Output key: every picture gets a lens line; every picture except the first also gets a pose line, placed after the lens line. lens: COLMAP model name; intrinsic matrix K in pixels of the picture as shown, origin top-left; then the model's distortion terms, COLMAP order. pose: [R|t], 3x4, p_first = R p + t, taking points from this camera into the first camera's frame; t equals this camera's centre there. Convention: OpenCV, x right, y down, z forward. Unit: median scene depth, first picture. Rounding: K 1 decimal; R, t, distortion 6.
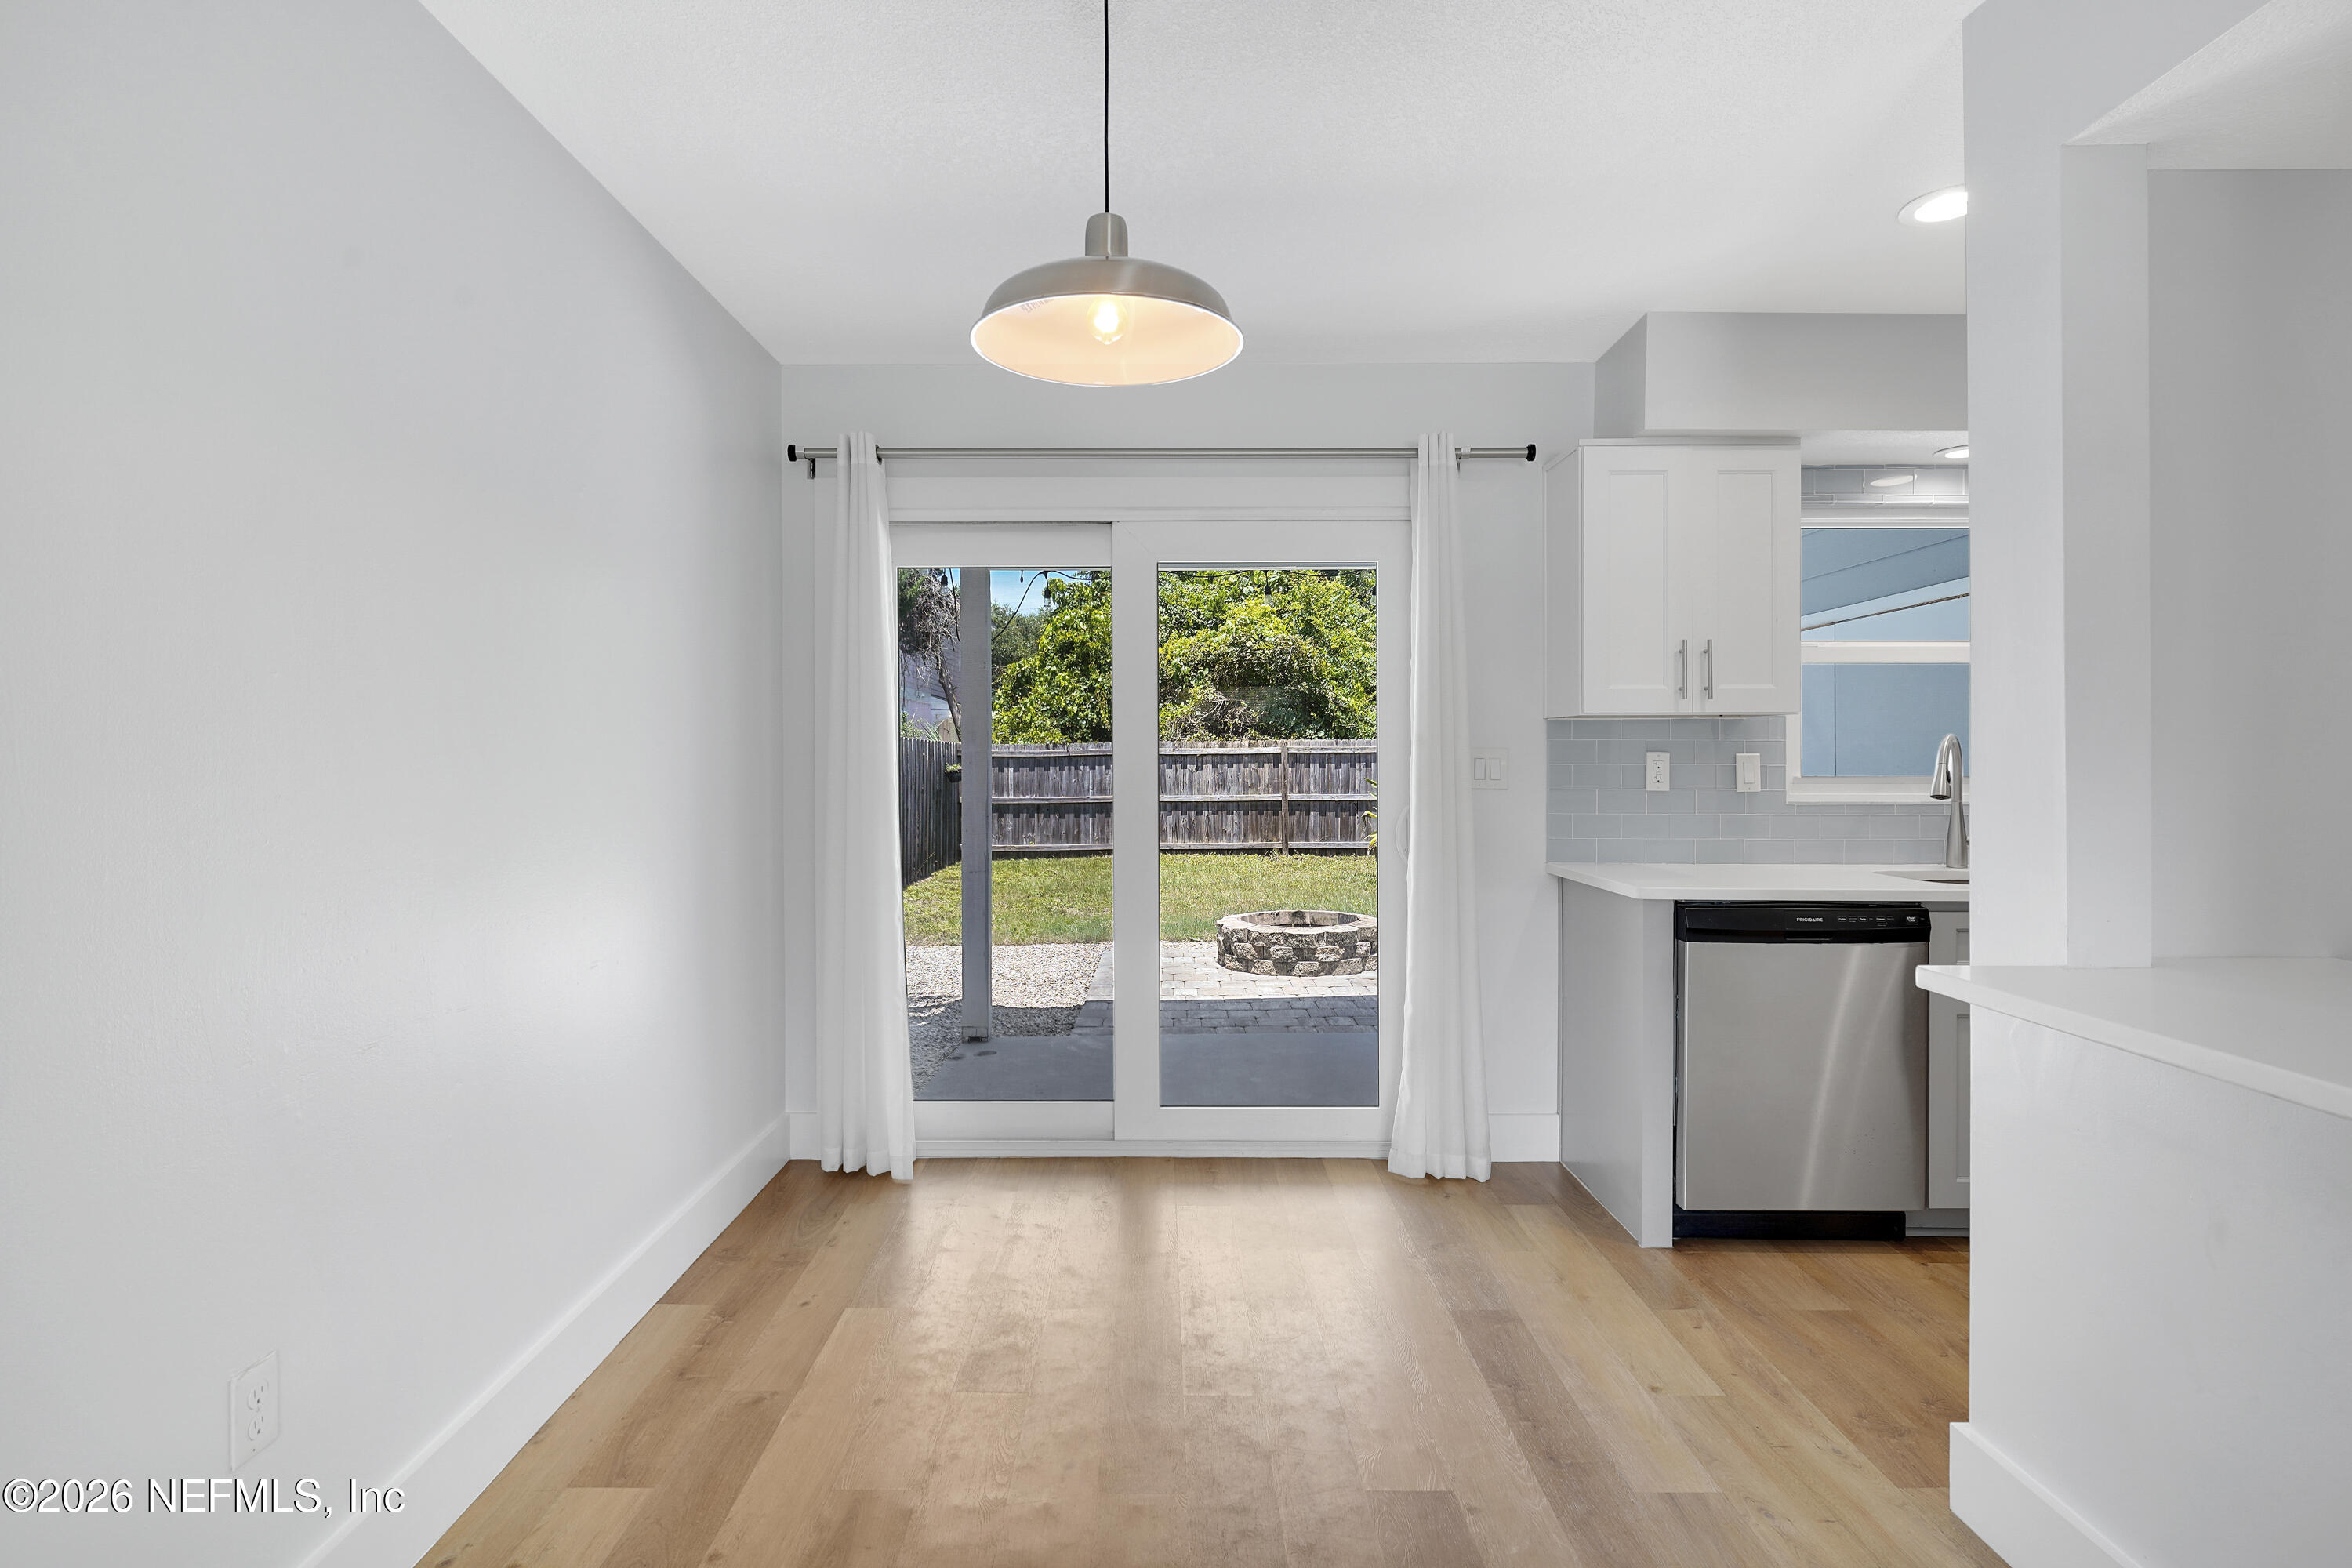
lens RADIAL K [[1134.6, 0, 1170.3], [0, 1134.6, 769.0], [0, 0, 1]] dist [-0.002886, 0.002437]
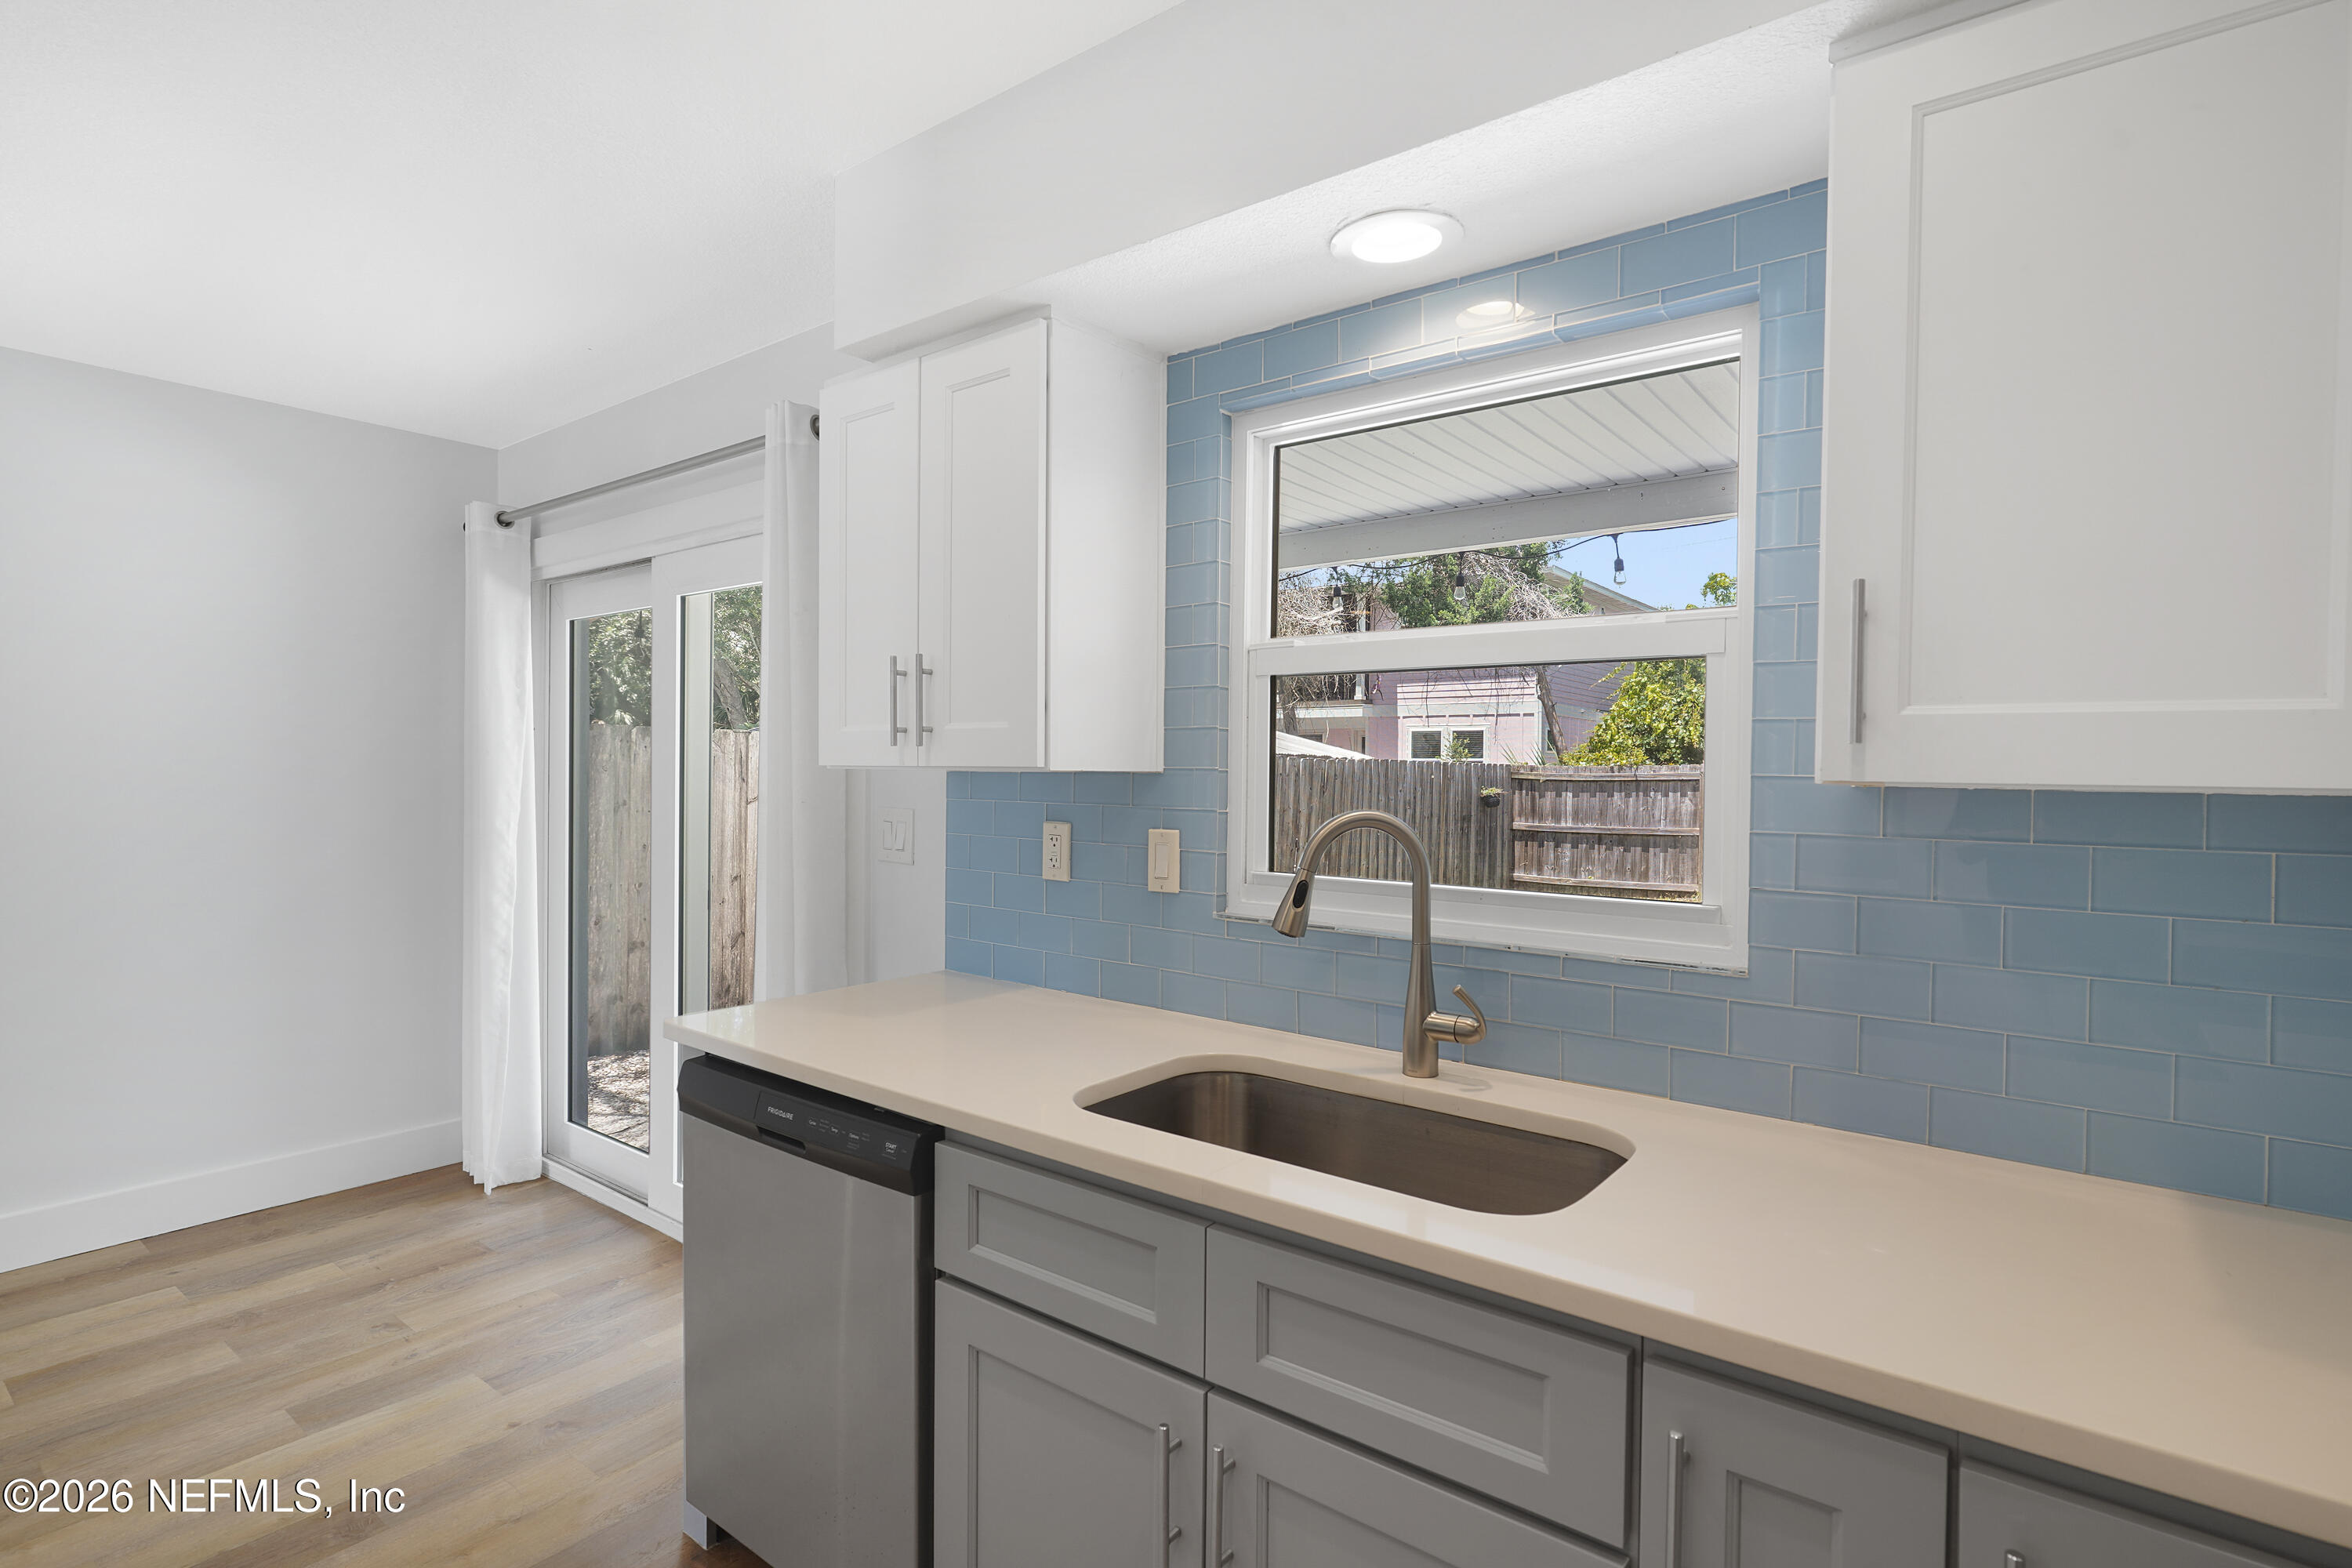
lens RADIAL K [[1134.6, 0, 1185.0], [0, 1134.6, 778.2], [0, 0, 1]] dist [-0.002886, 0.002437]
pose [[0.788808, 0.013722, -0.614486, 0.171930], [-0.016748, 0.999859, 0.000829, -0.008021], [0.614411, 0.009637, 0.788927, 0.101502]]
